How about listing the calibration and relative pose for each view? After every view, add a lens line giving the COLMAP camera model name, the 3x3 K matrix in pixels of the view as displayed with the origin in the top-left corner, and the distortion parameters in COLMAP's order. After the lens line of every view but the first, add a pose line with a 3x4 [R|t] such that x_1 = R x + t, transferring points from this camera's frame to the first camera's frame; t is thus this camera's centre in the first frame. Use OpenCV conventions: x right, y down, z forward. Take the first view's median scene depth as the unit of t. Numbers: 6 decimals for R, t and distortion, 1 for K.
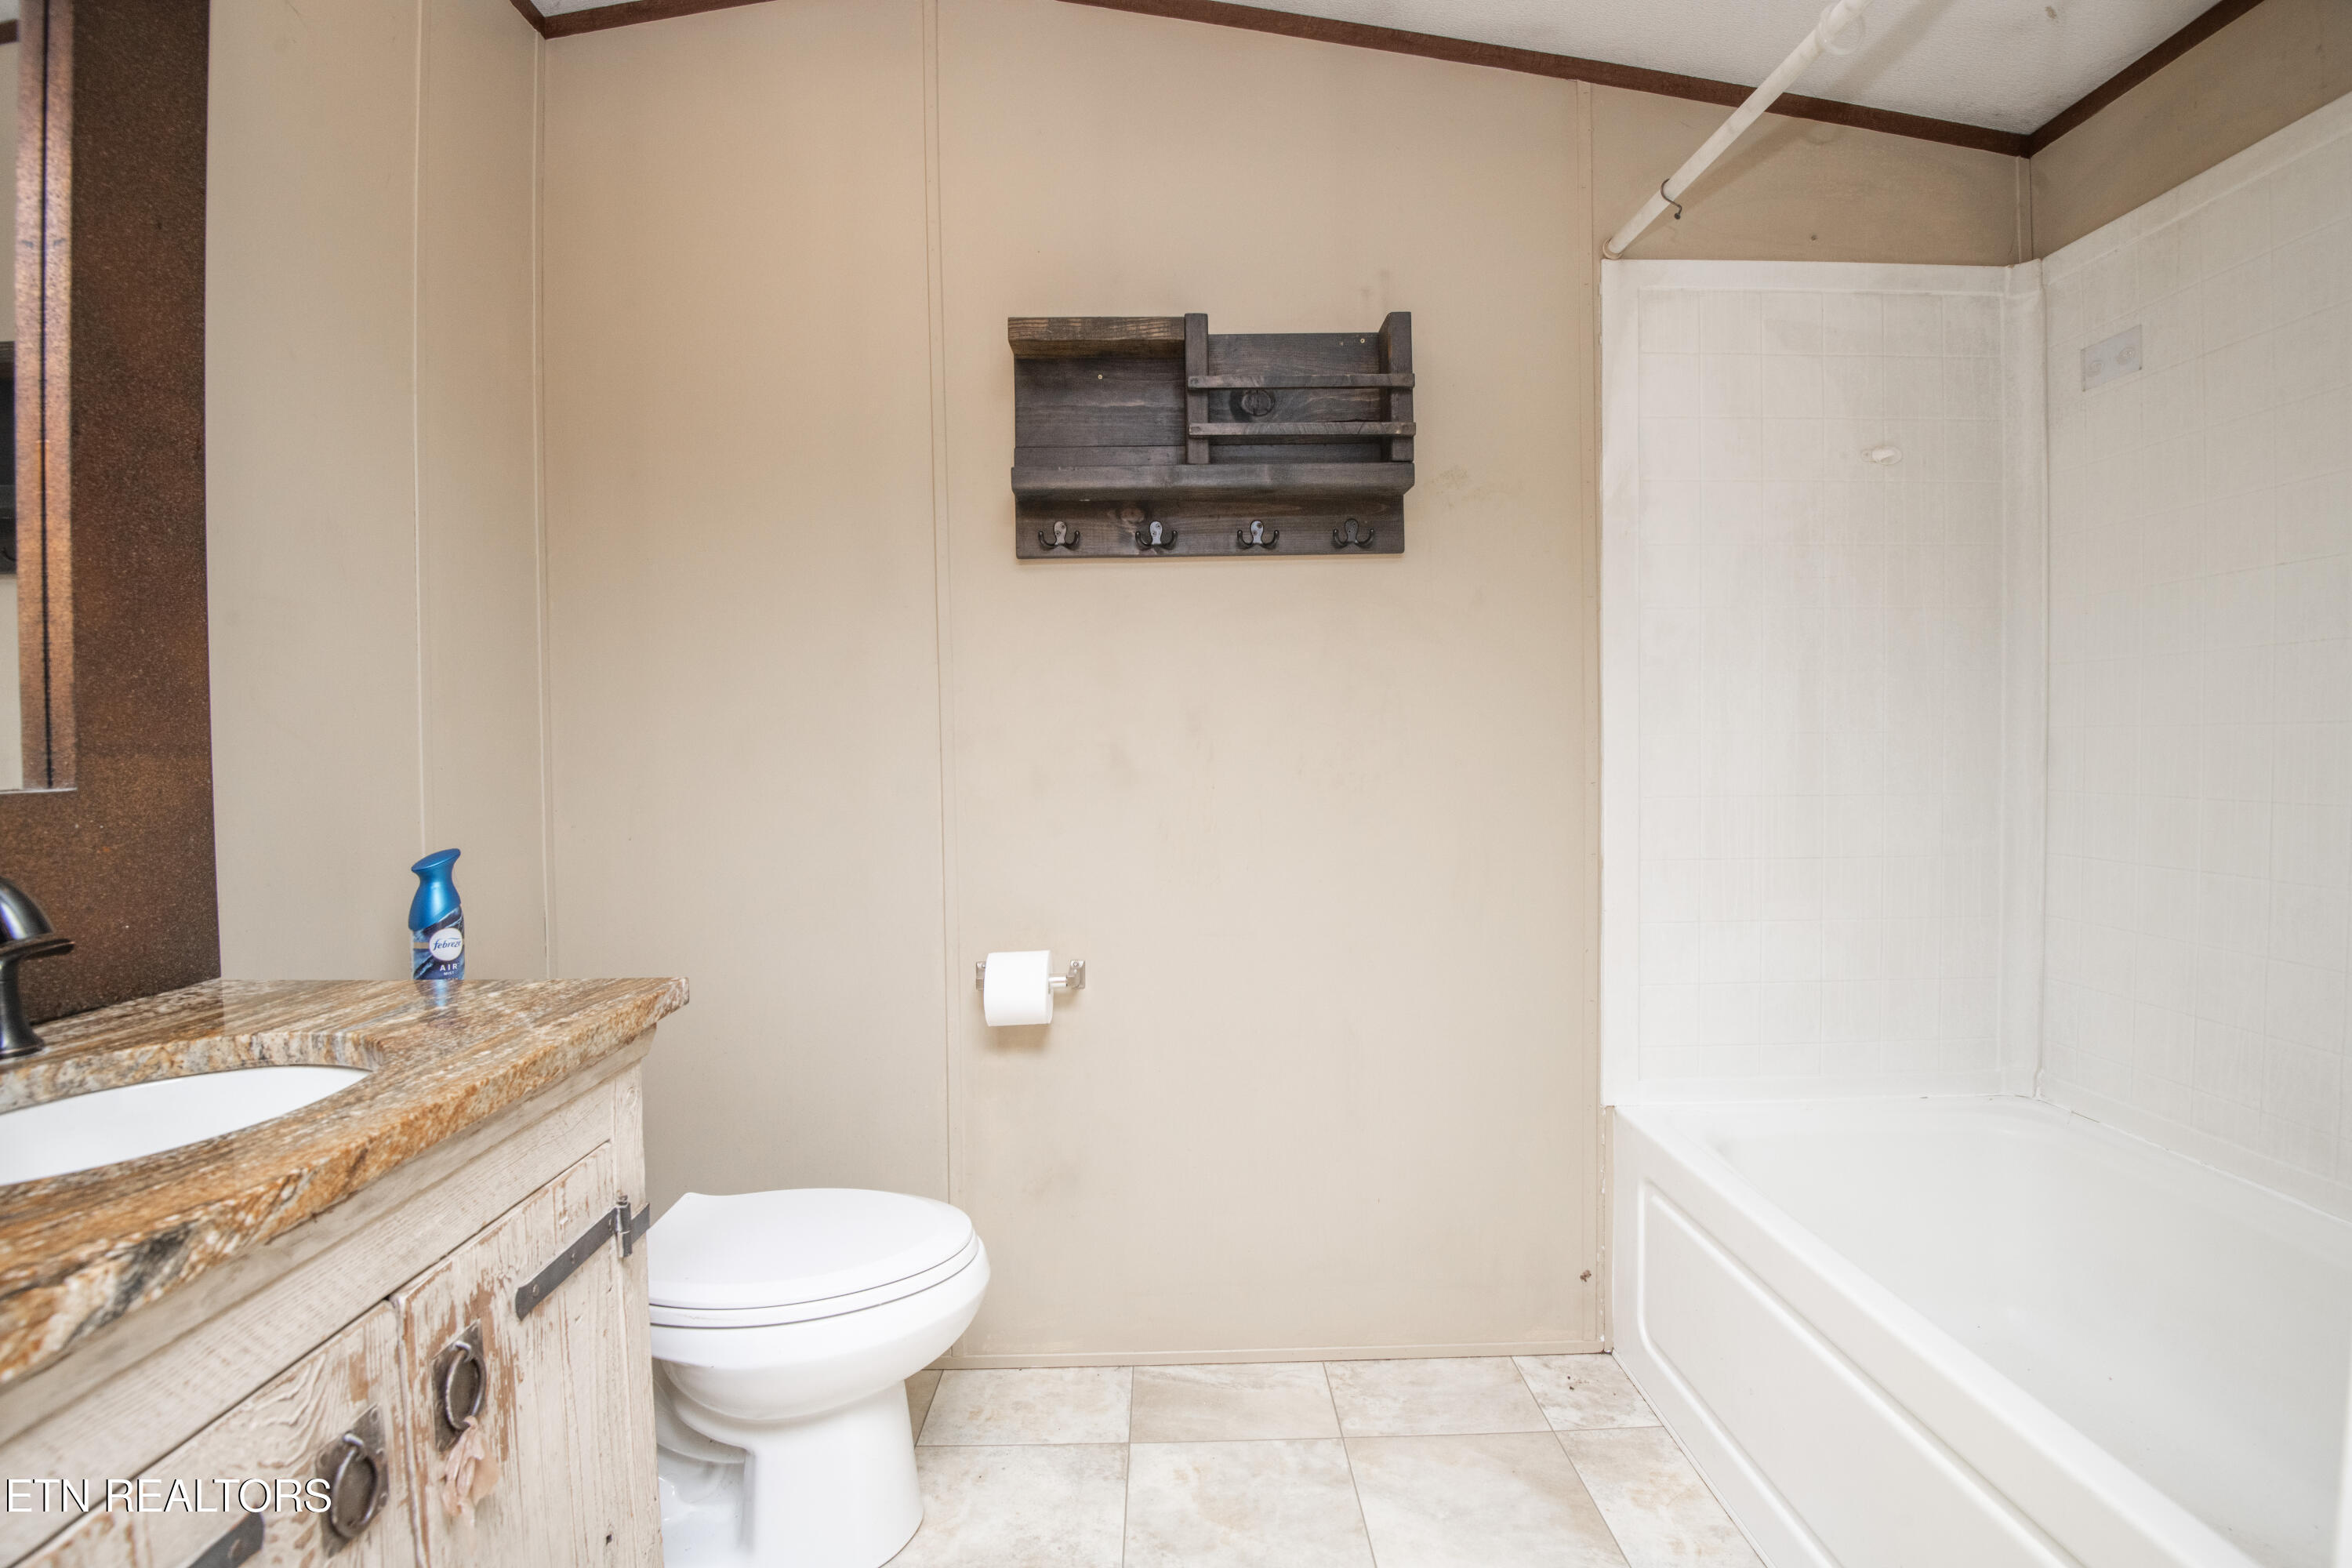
lens RADIAL K [[1080.0, 0, 1176.0], [0, 1080.0, 784.0], [0, 0, 1]] dist [-0.001735, -0.014469]
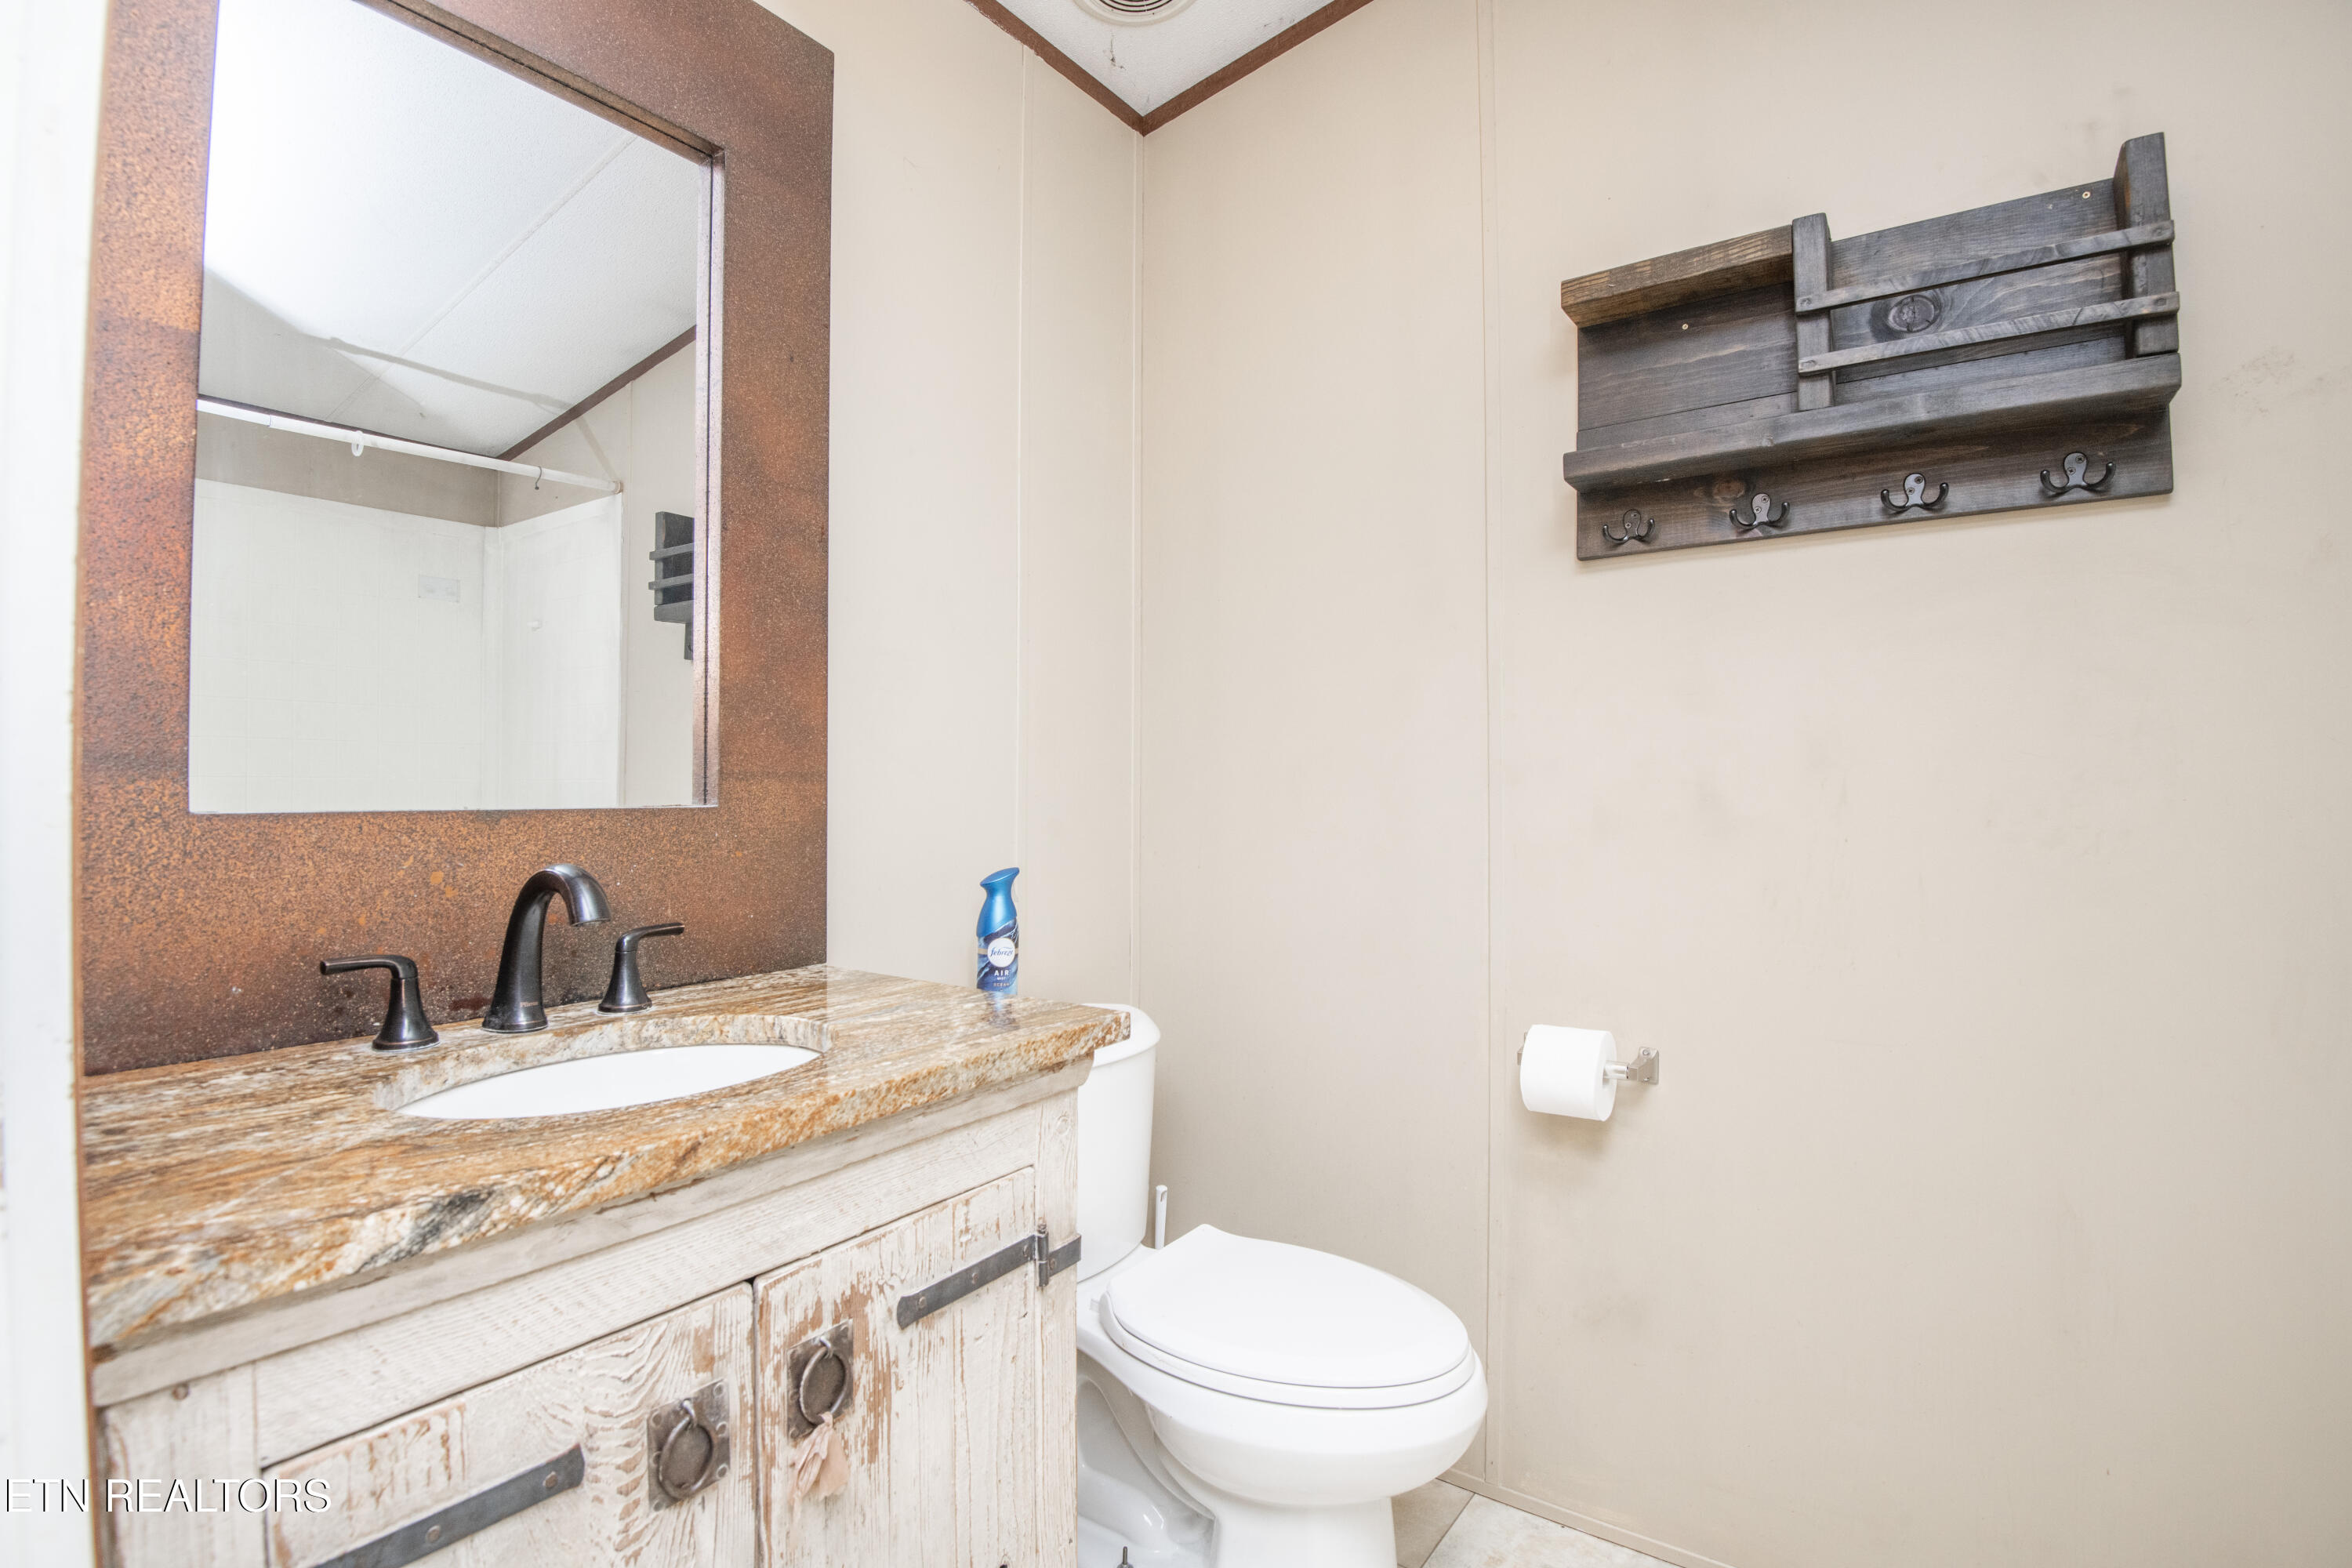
lens RADIAL K [[1074.3, 0, 1232.2], [0, 1074.3, 783.7], [0, 0, 1]] dist [0.010558, -0.035776]
pose [[0.817105, 0.009408, -0.576412, 0.225751], [-0.029484, 0.999240, -0.025487, -0.007348], [0.575735, 0.037820, 0.816761, 0.300423]]
